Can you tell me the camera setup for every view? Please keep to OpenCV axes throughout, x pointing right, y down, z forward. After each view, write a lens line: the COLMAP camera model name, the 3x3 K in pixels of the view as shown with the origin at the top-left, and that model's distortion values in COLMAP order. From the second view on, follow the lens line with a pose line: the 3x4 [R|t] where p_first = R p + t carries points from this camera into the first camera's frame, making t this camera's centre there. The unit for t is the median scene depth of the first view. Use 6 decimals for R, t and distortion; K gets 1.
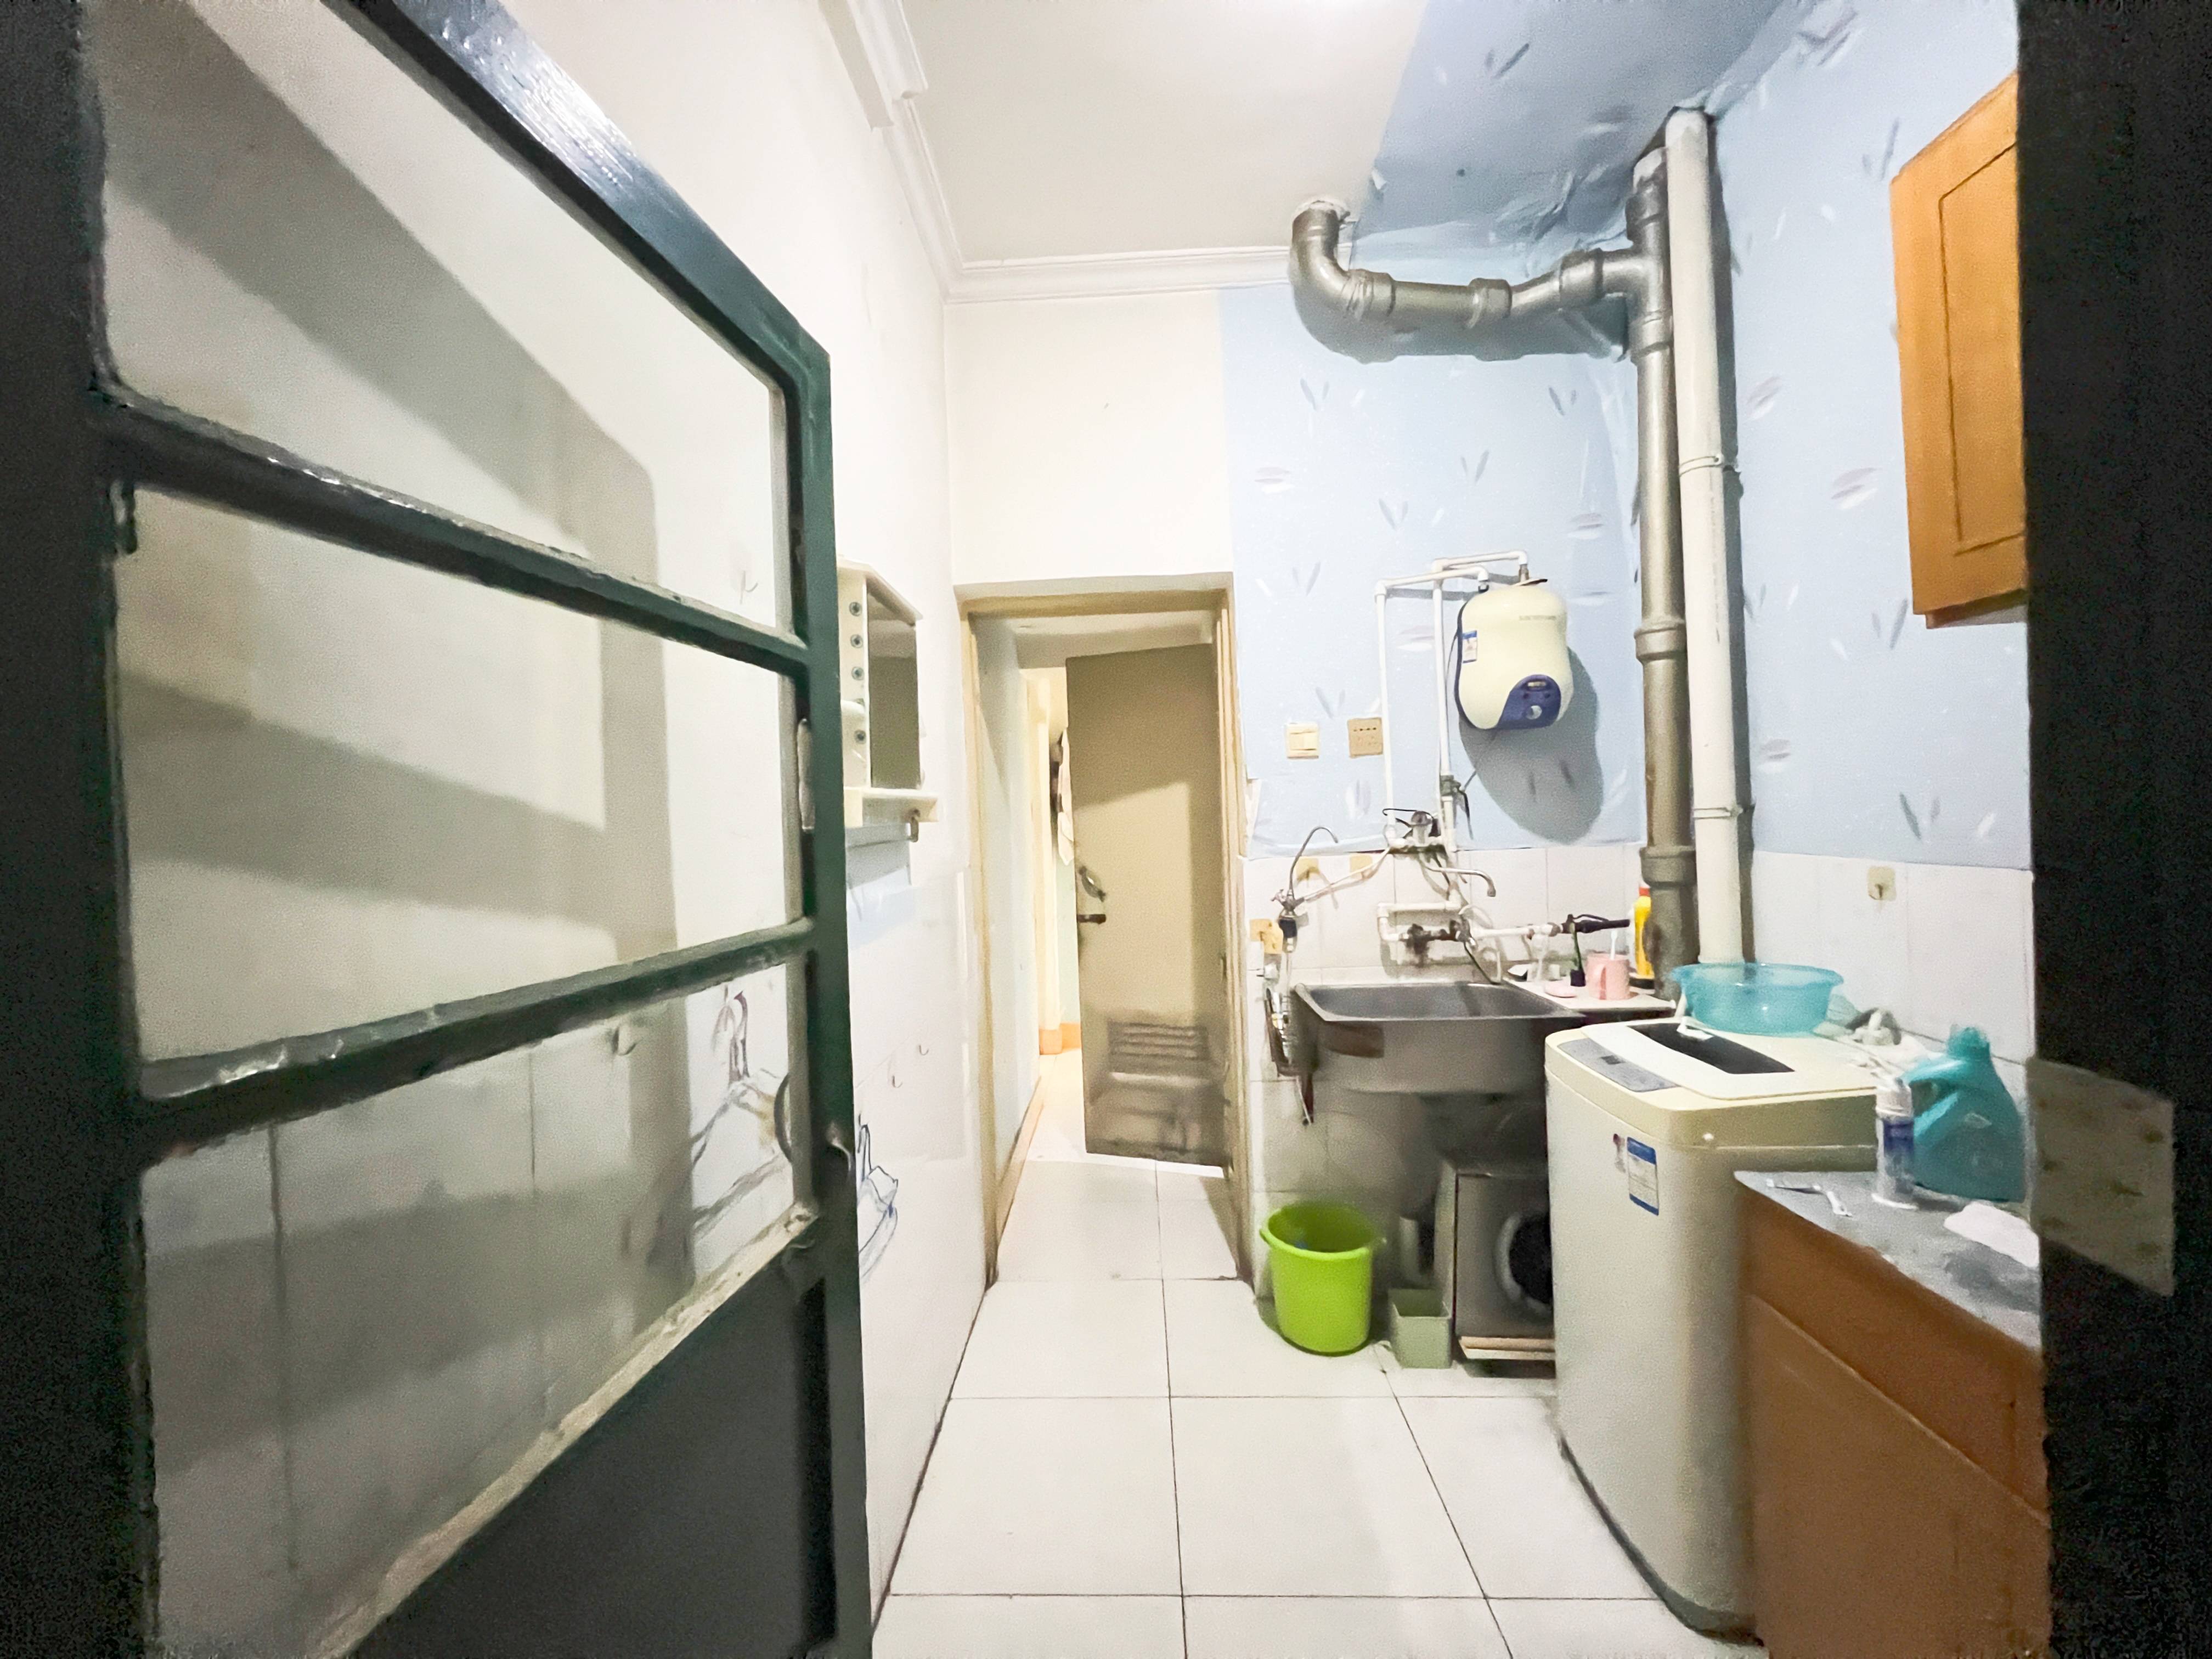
lens RADIAL K [[883.9, 0, 1103.9], [0, 883.9, 823.4], [0, 0, 1]] dist [-0.001908, 0.000039]
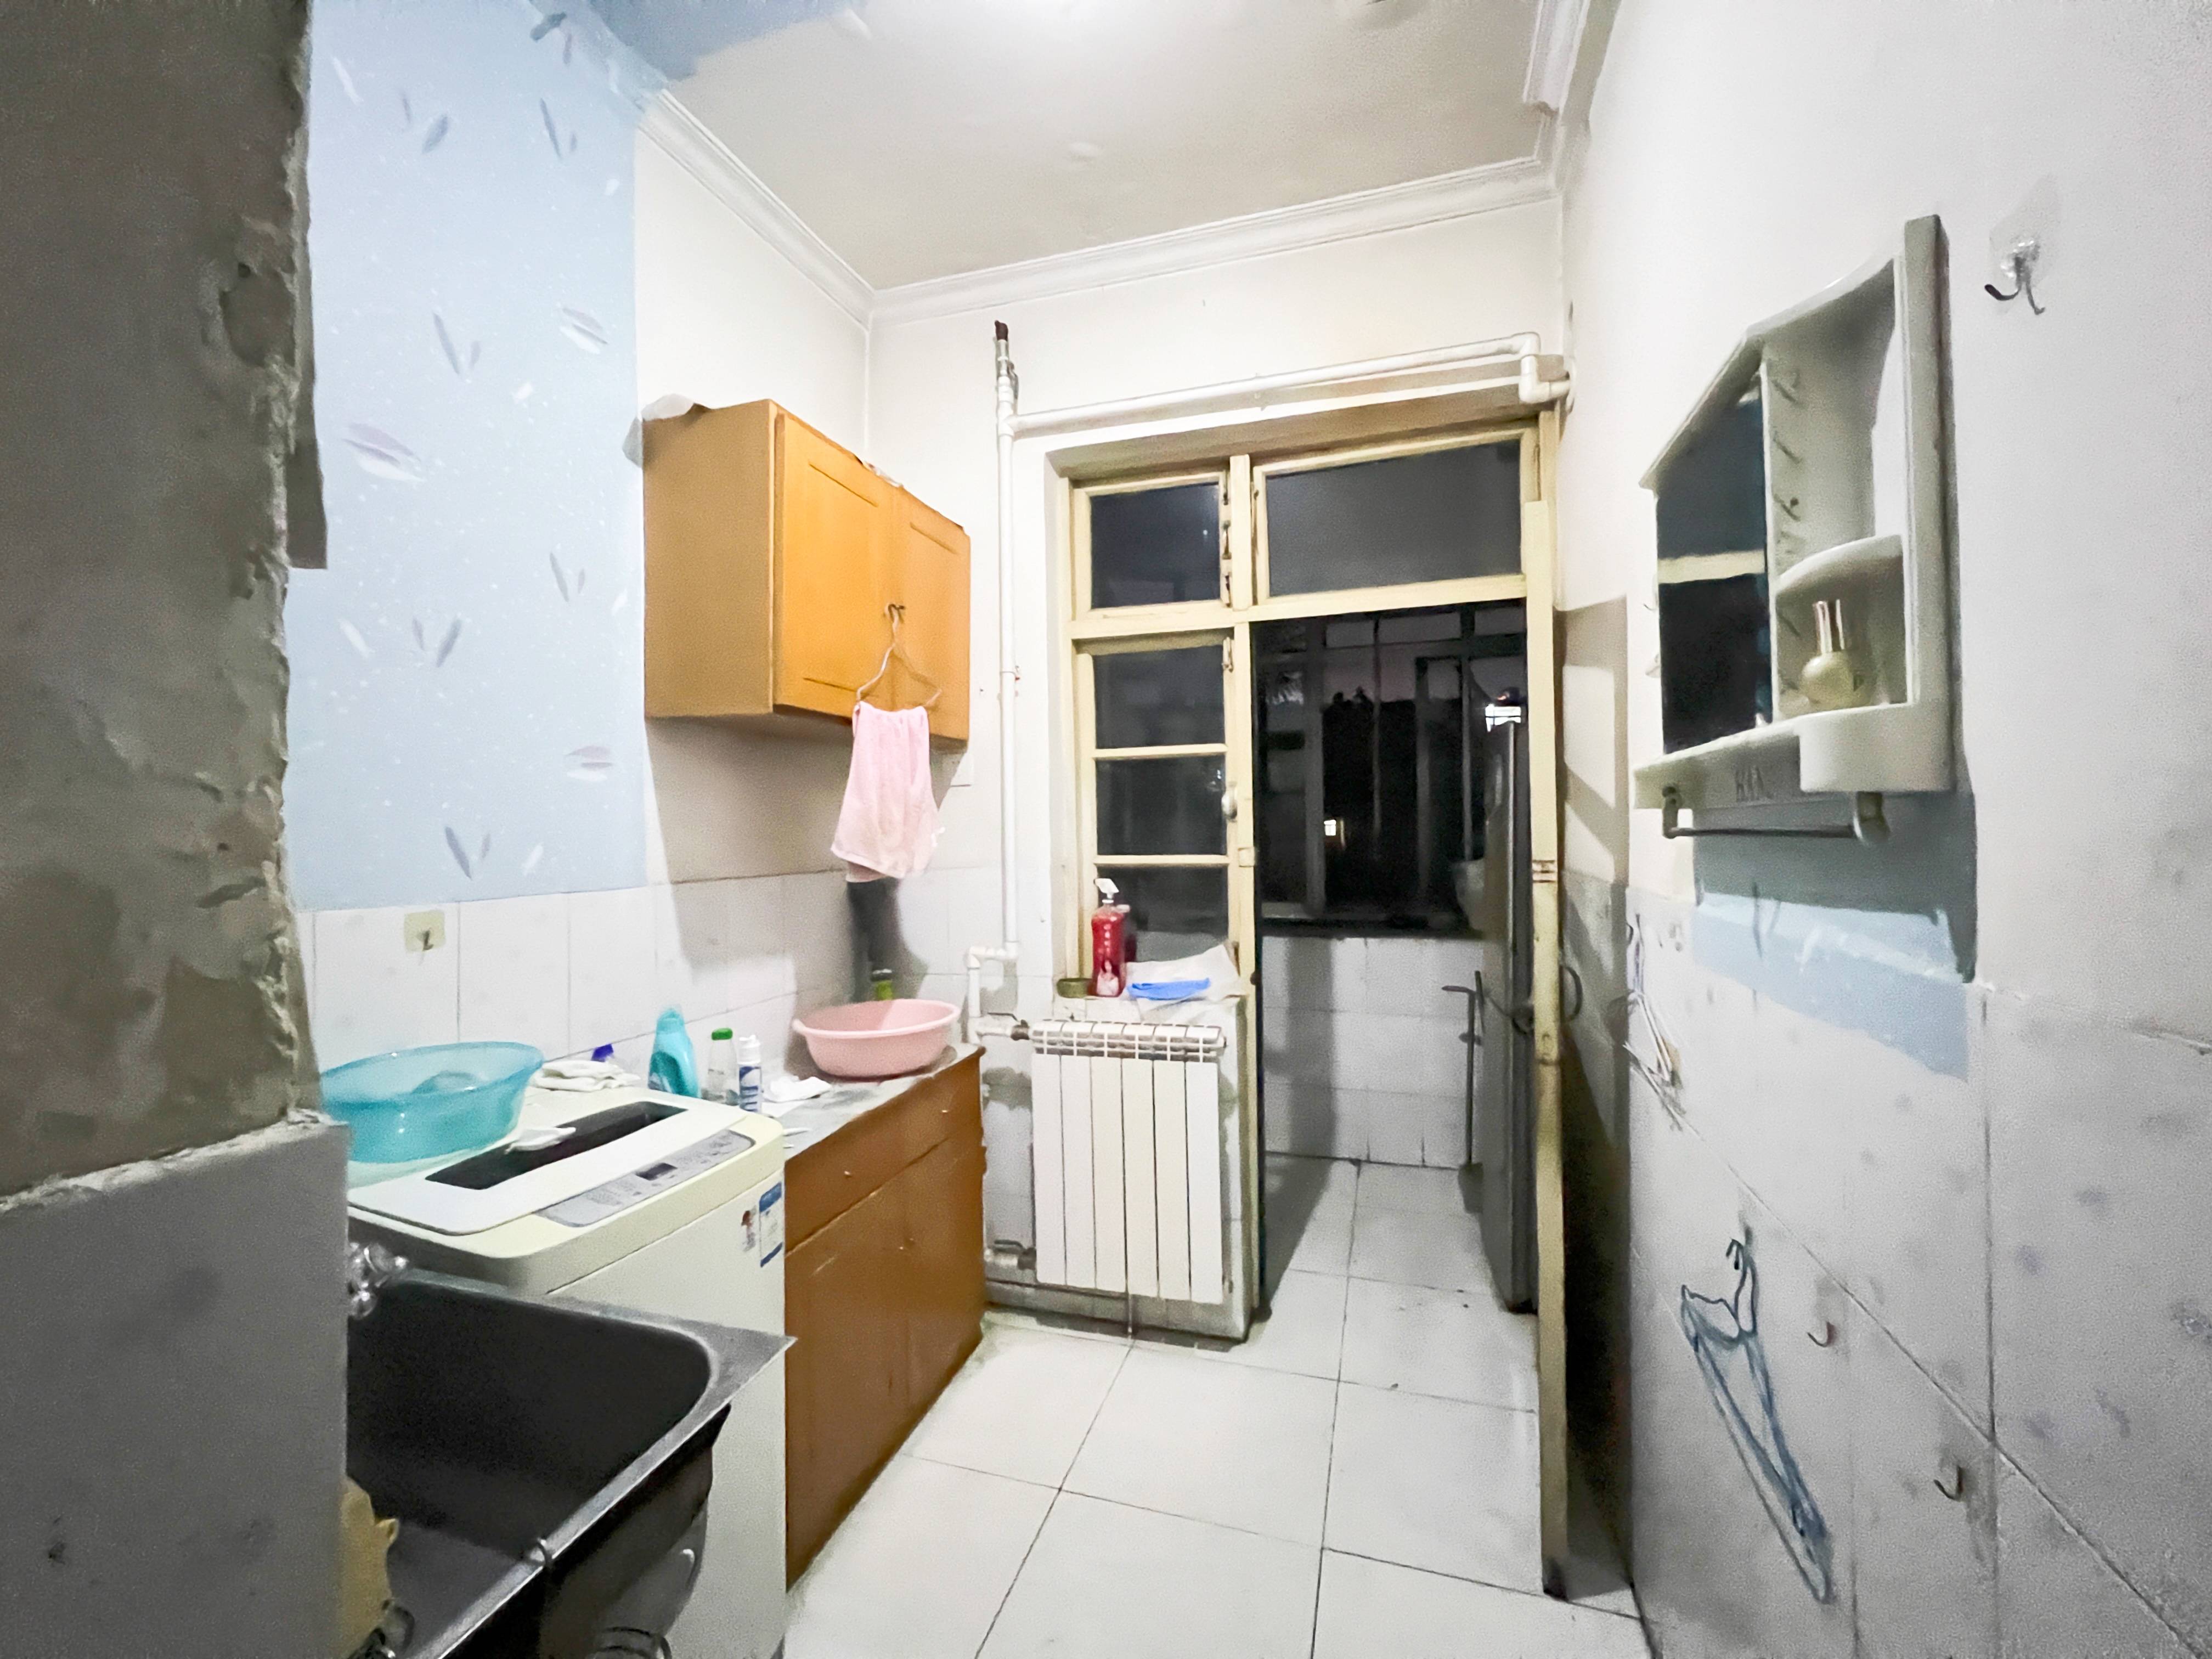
lens RADIAL K [[891.9, 0, 1108.2], [0, 891.9, 824.2], [0, 0, 1]] dist [-0.000087, -0.000002]
pose [[-0.965799, 0.045147, 0.255333, 0.006309], [0.045220, 0.998961, -0.005585, -0.001420], [-0.255320, 0.006152, -0.966837, 1.711648]]
